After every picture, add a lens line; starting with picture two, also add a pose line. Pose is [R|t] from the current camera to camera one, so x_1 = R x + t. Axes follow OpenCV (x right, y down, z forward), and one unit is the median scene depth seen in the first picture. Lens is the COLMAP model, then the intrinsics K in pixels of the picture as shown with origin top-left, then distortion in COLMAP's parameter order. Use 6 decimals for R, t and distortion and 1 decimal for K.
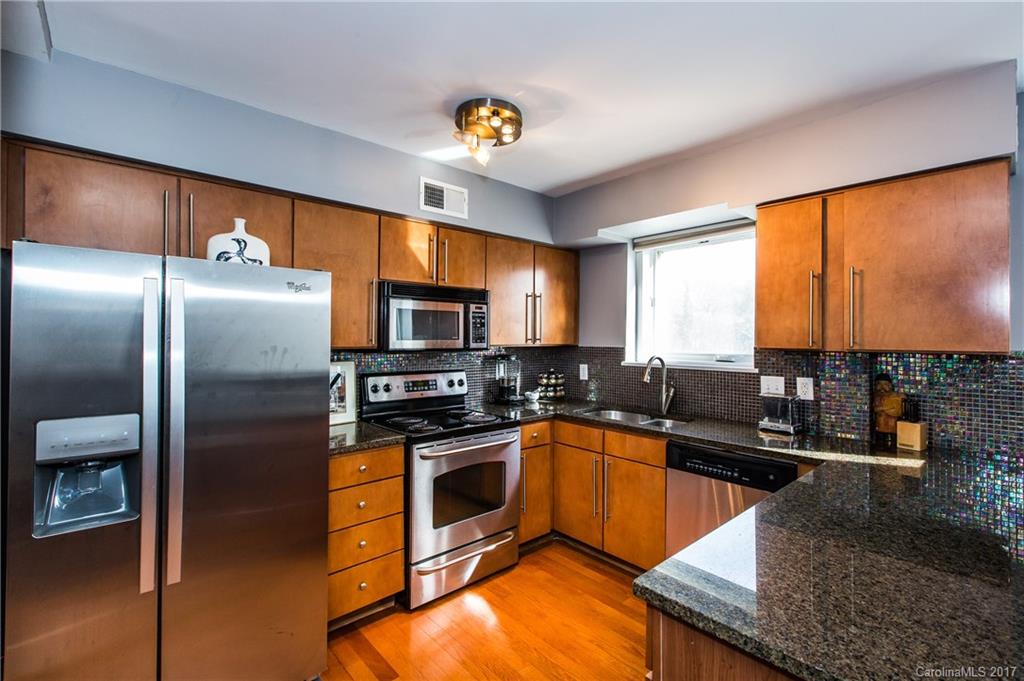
lens RADIAL K [[455.0, 0, 511.9], [0, 455.0, 334.8], [0, 0, 1]] dist [-0.003152, -0.000103]
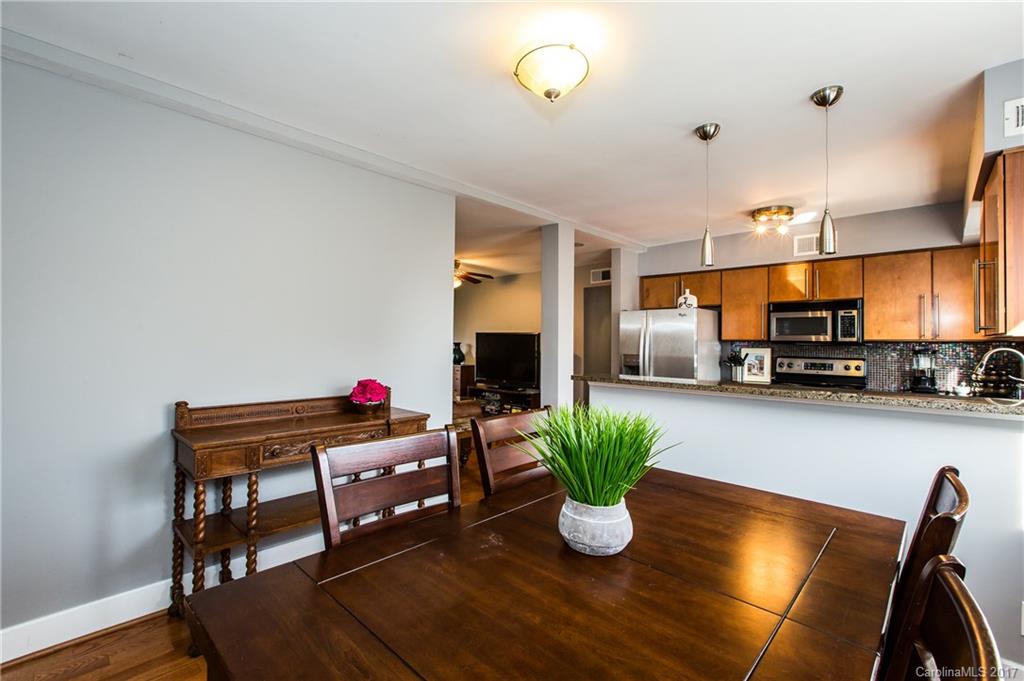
lens RADIAL K [[455.0, 0, 511.9], [0, 455.0, 334.8], [0, 0, 1]] dist [-0.003152, -0.000103]
pose [[0.074188, -0.019904, -0.997046, 1.294678], [-0.003807, 0.999788, -0.020242, 0.042835], [0.997237, 0.005297, 0.074097, -0.133404]]
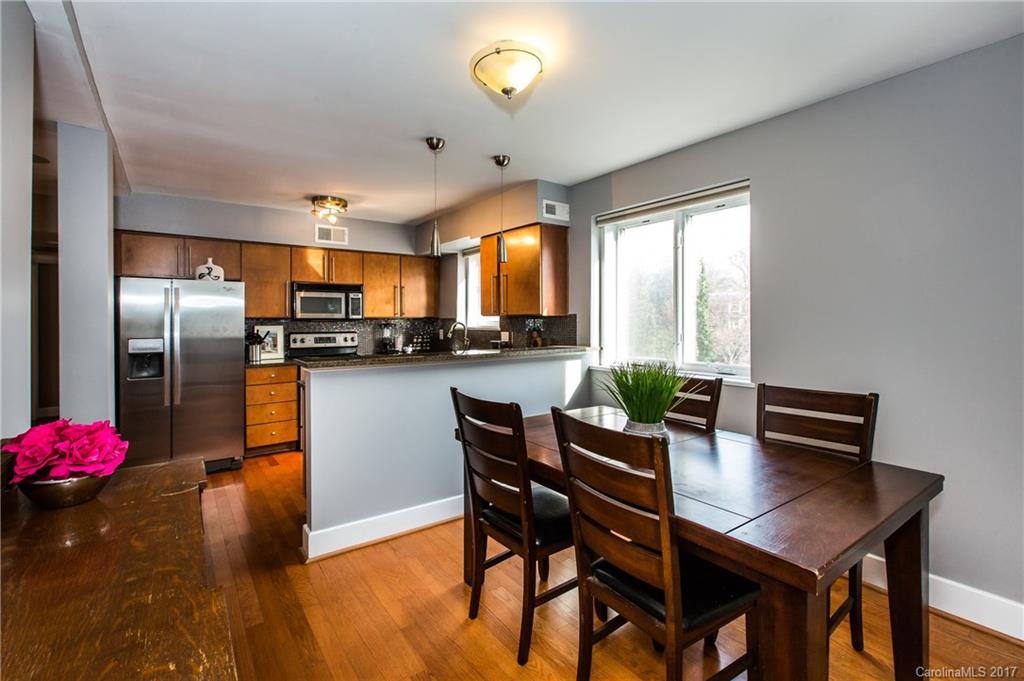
lens RADIAL K [[458.3, 0, 509.6], [0, 458.3, 319.5], [0, 0, 1]] dist [0.000834, 0.000335]
pose [[0.995004, -0.009660, -0.099365, 0.721143], [0.010190, 0.999936, 0.004832, 0.032730], [0.099312, -0.005821, 0.995039, -0.724289]]
